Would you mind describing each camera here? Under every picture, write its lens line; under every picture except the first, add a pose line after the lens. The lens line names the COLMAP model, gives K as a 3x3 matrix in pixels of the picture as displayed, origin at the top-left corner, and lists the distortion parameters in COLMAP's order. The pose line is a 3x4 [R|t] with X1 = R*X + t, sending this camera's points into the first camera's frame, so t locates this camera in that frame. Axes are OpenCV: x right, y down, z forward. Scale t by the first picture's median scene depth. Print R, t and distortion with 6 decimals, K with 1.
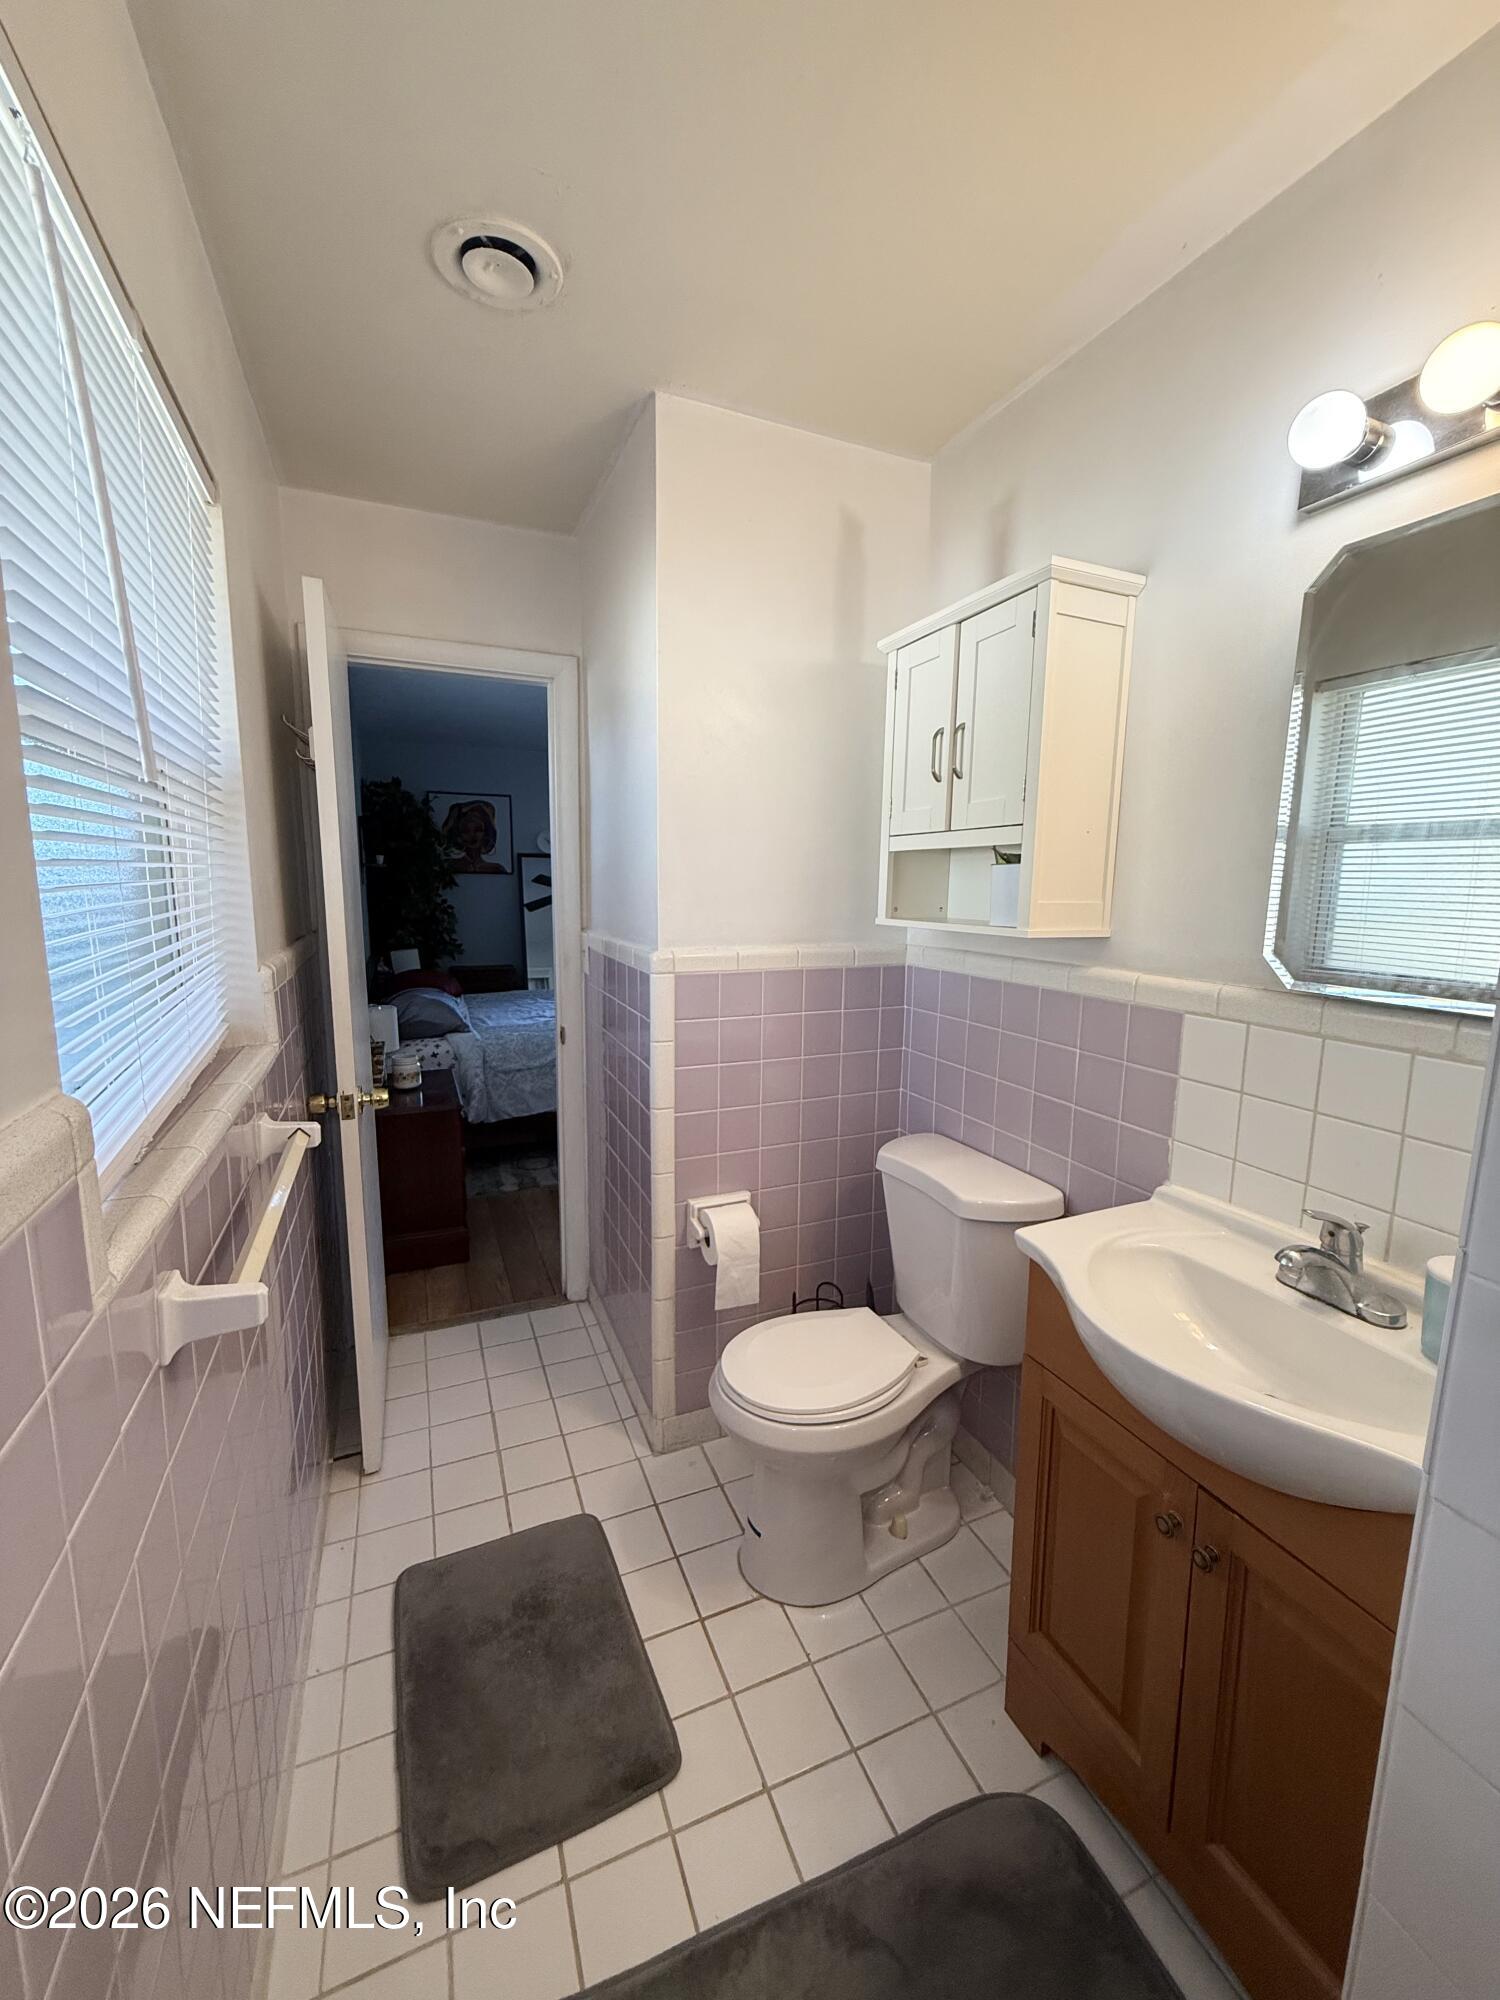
lens RADIAL K [[794.8, 0, 749.1], [0, 794.8, 995.8], [0, 0, 1]] dist [-0.000006, -0.000117]
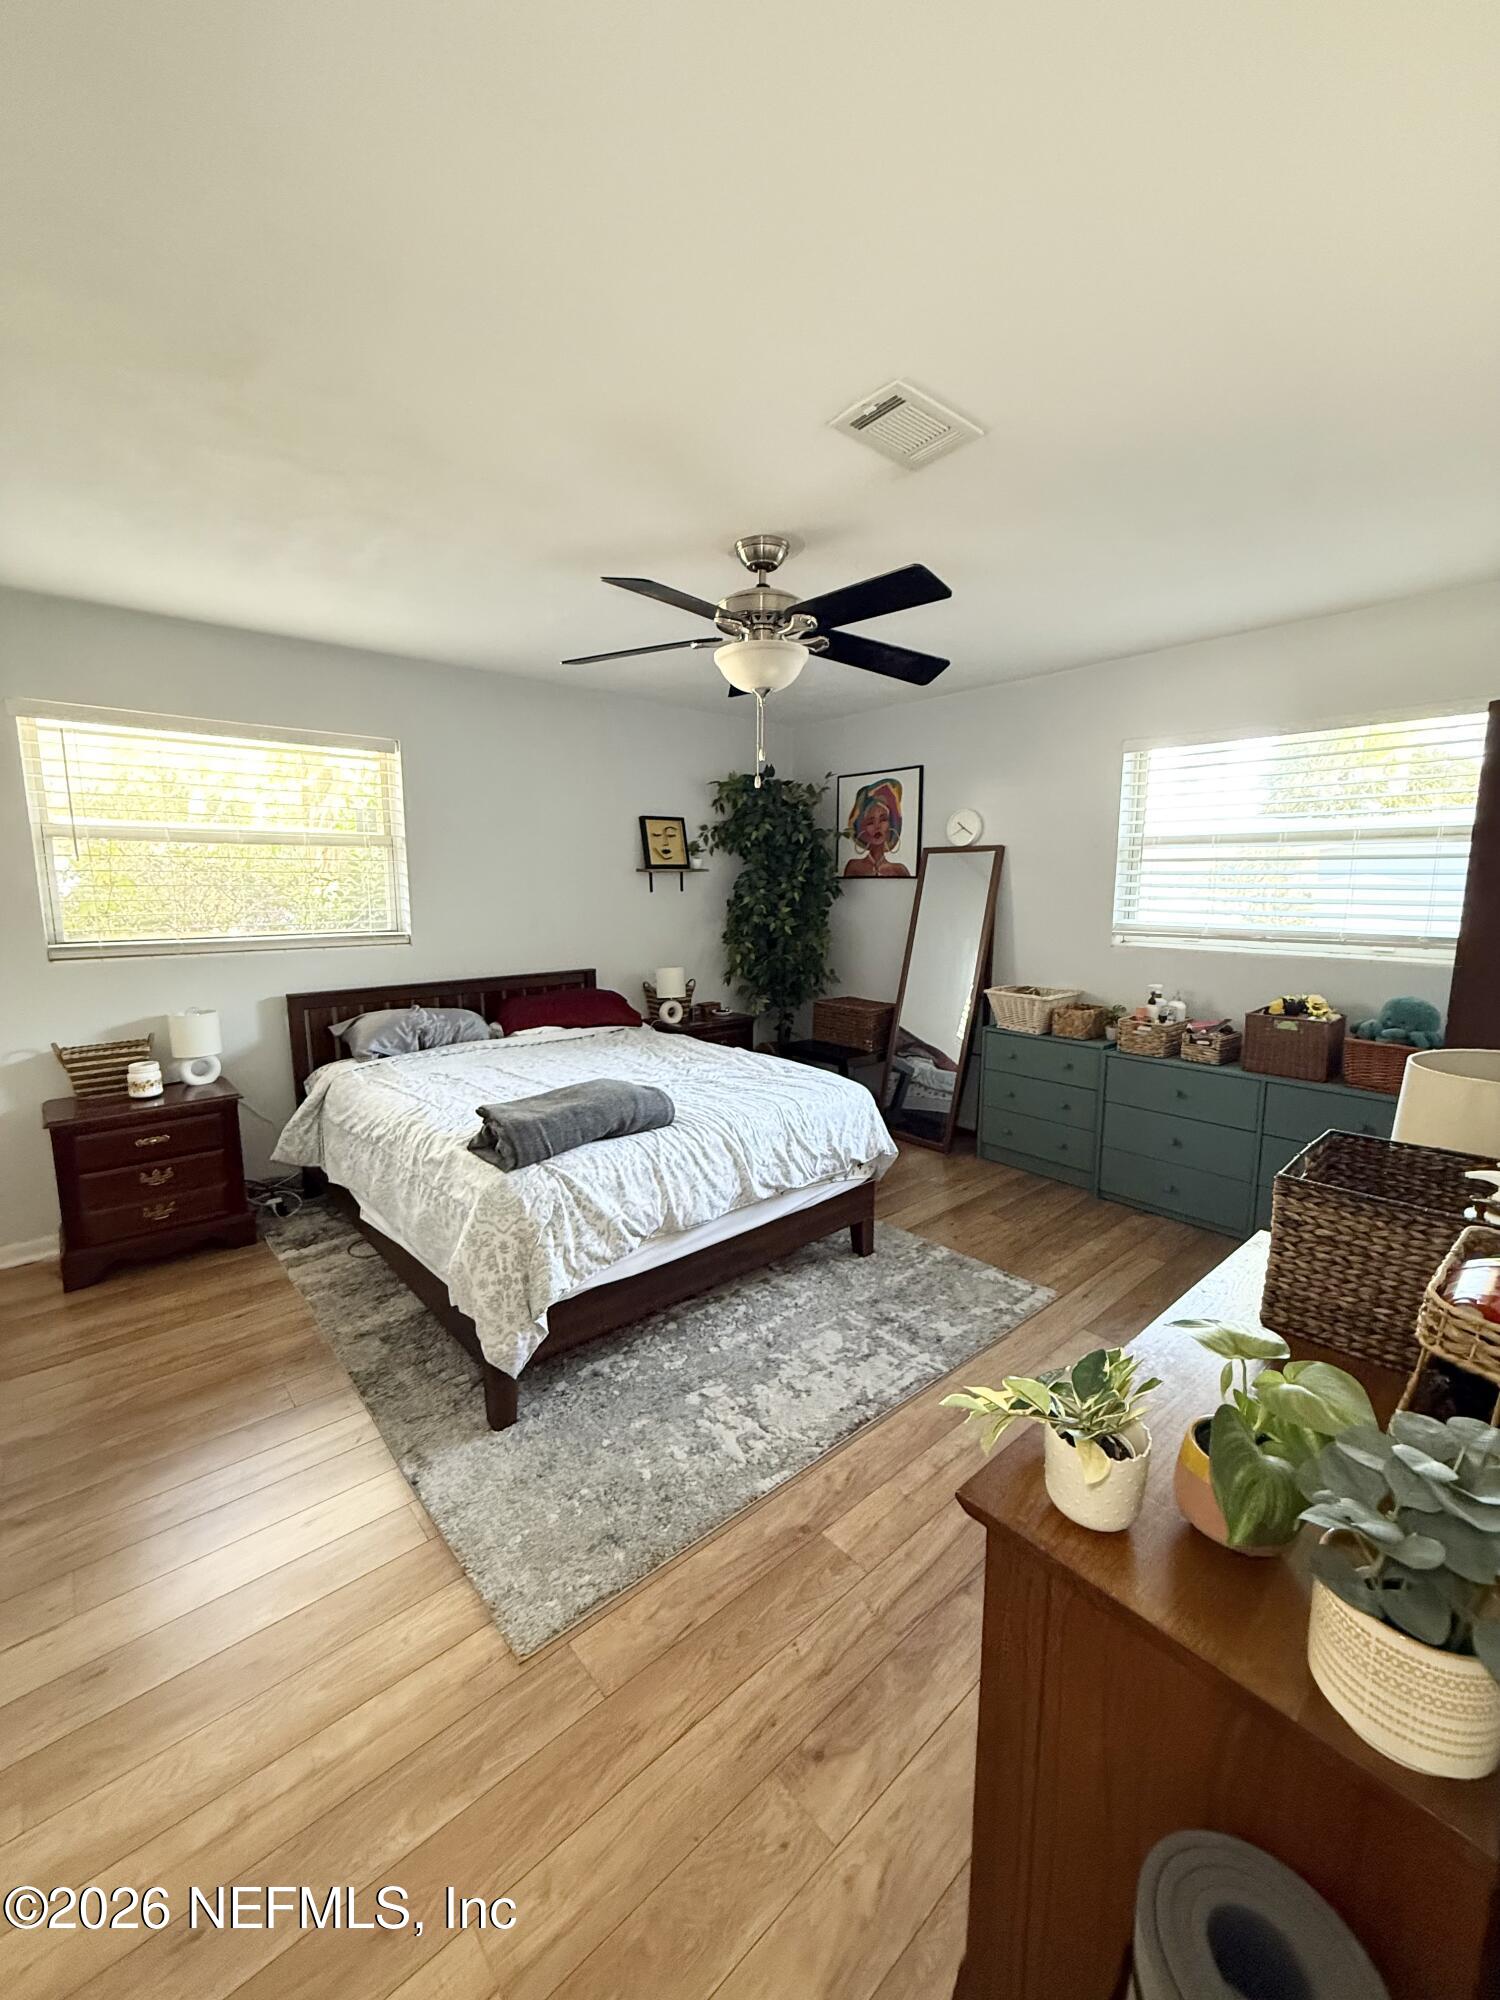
lens RADIAL K [[795.9, 0, 746.9], [0, 795.9, 996.1], [0, 0, 1]] dist [-0.003436, -0.000501]
pose [[0.304125, 0.120931, -0.944925, 0.351856], [-0.135108, 0.987359, 0.082877, -0.093745], [0.943002, 0.102462, 0.316620, 0.687180]]
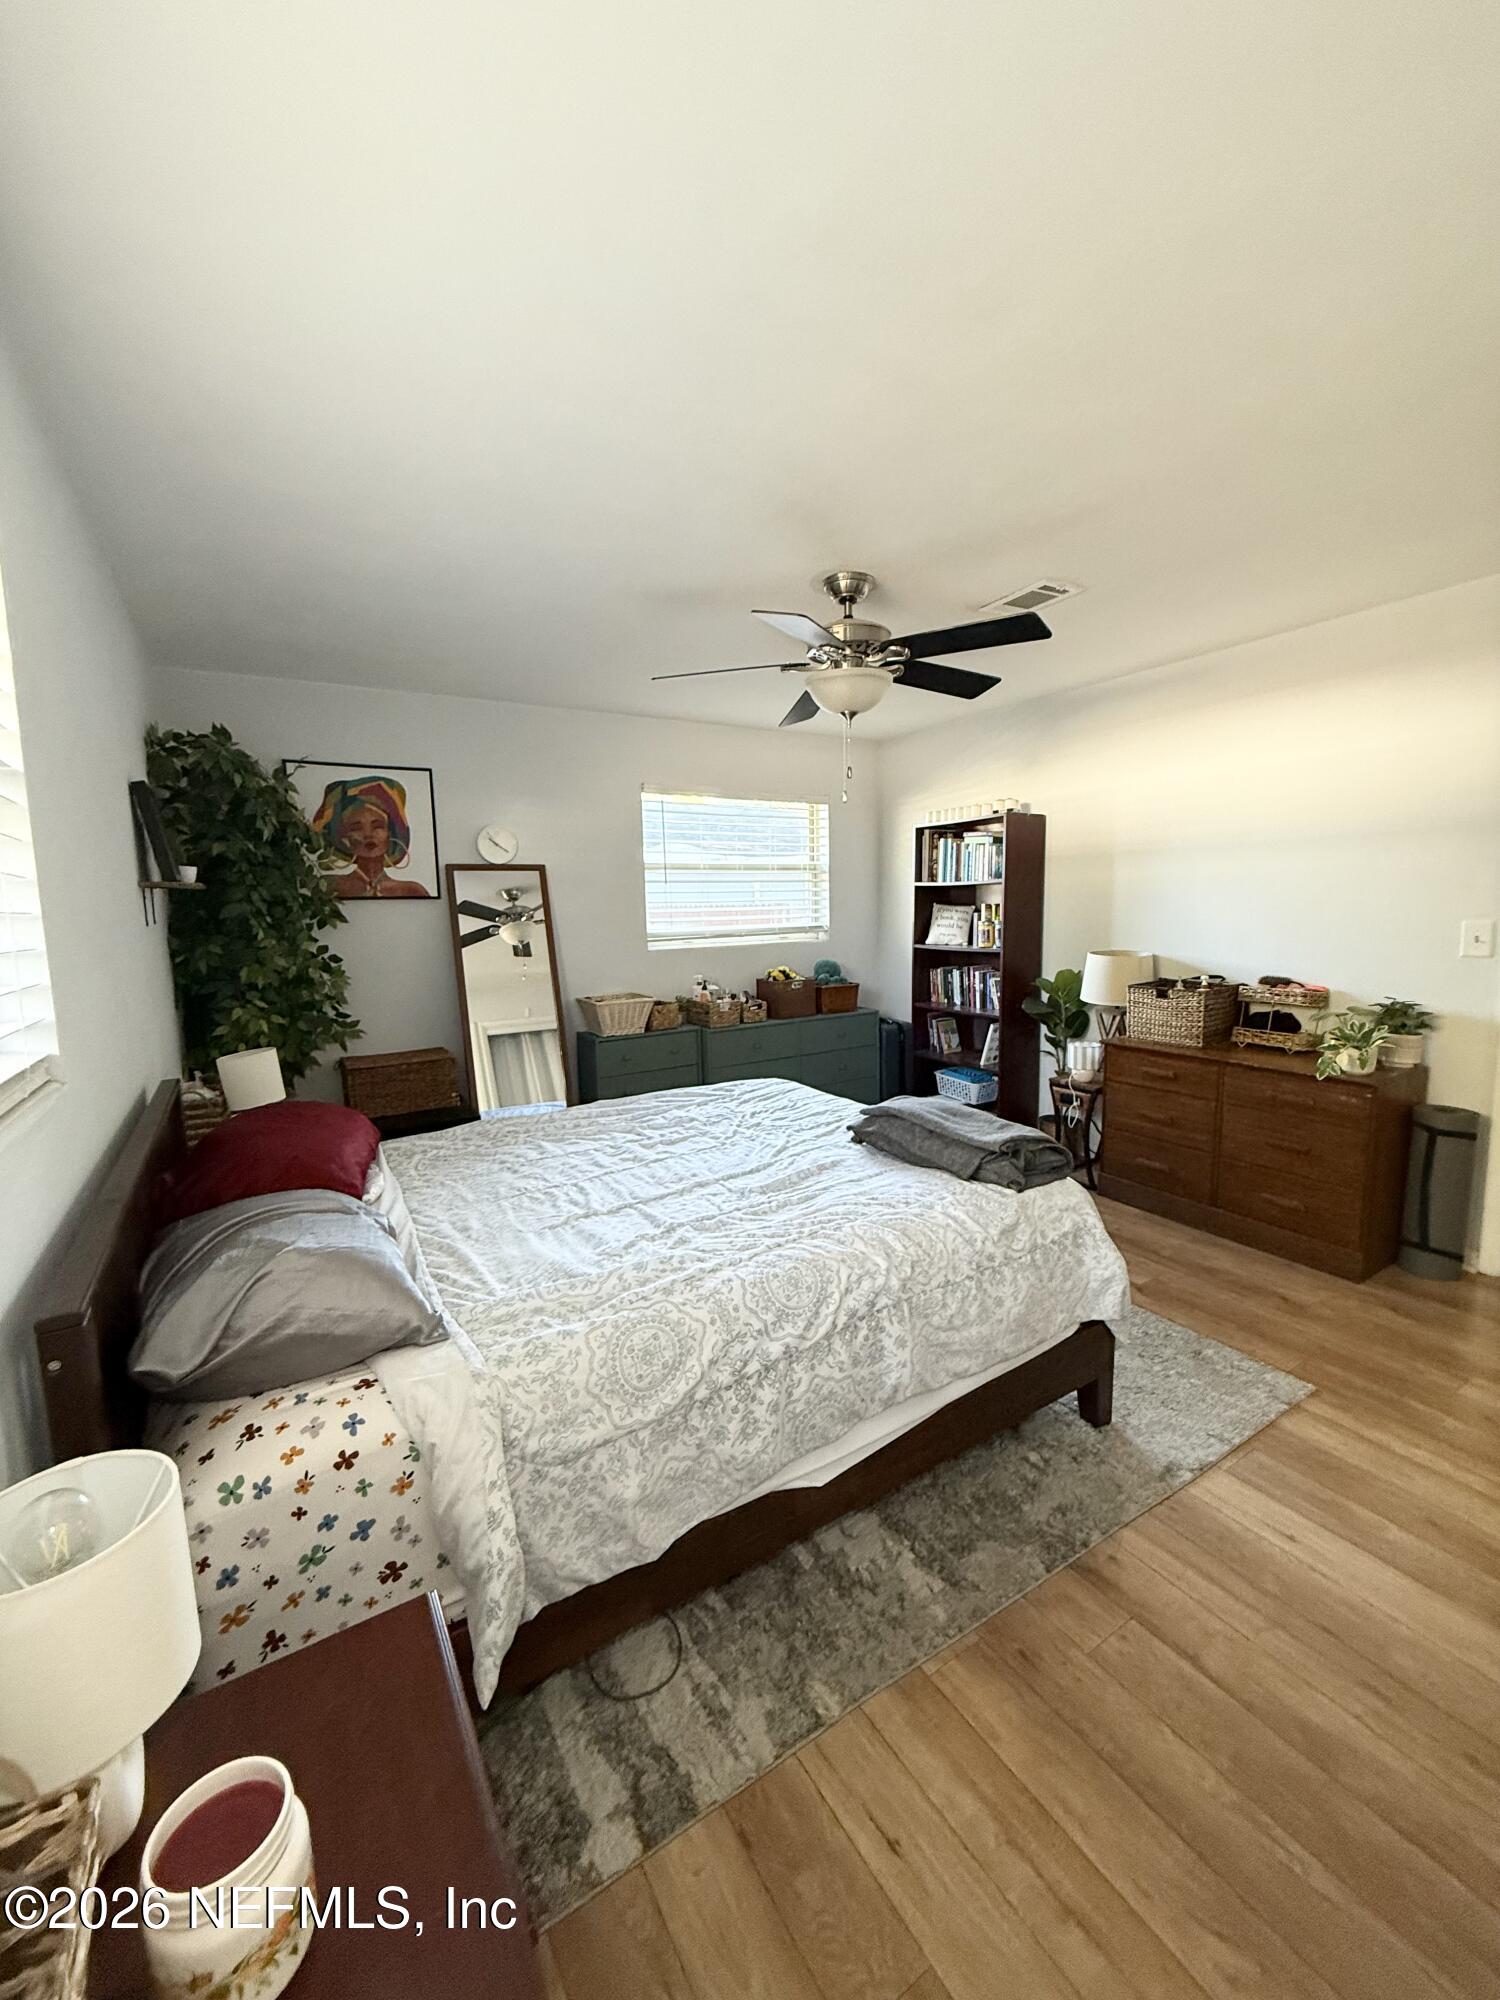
lens RADIAL K [[794.8, 0, 749.1], [0, 794.8, 995.8], [0, 0, 1]] dist [-0.000006, -0.000117]
pose [[0.988900, -0.054330, 0.138291, -0.161288], [0.058237, 0.998005, -0.024361, -0.053639], [-0.136692, 0.032144, 0.990092, 0.392781]]
